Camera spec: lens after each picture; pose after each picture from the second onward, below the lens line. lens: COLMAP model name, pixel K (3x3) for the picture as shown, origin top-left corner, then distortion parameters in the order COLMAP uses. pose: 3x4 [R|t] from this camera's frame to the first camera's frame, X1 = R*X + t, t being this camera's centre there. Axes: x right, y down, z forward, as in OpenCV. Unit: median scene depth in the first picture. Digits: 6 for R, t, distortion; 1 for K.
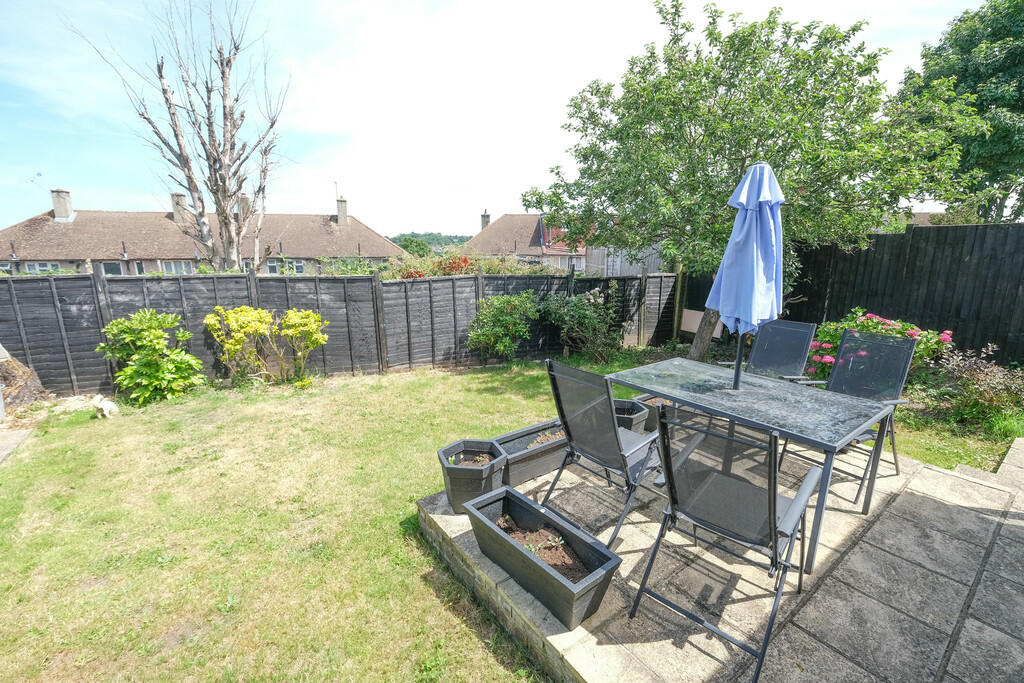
lens RADIAL K [[440.3, 0, 515.6], [0, 440.3, 338.4], [0, 0, 1]] dist [-0.004057, -0.000452]
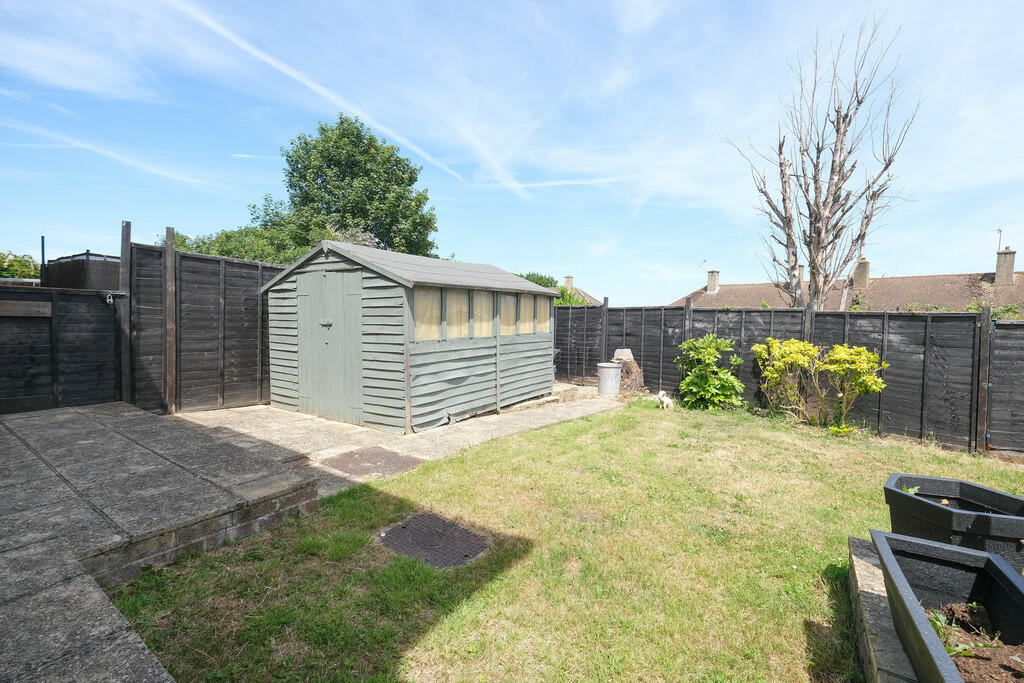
lens RADIAL K [[440.3, 0, 515.6], [0, 440.3, 338.4], [0, 0, 1]] dist [-0.004057, -0.000452]
pose [[0.341982, 0.050786, -0.938333, 0.093387], [-0.208551, 0.977739, -0.023089, 0.076810], [0.916272, 0.203586, 0.344961, 0.087880]]
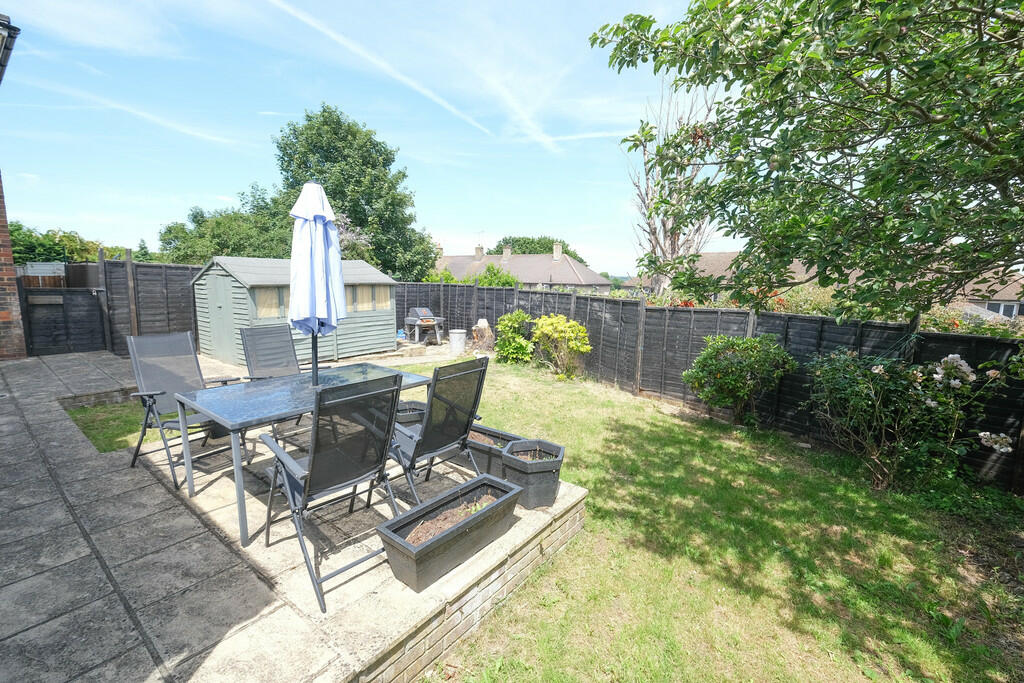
lens RADIAL K [[442.2, 0, 512.0], [0, 442.2, 341.5], [0, 0, 1]] dist [0.005430, -0.000014]
pose [[0.263363, 0.145157, -0.953714, 0.688570], [-0.214788, 0.972622, 0.088722, -0.082082], [0.940482, 0.181480, 0.287330, 0.463199]]
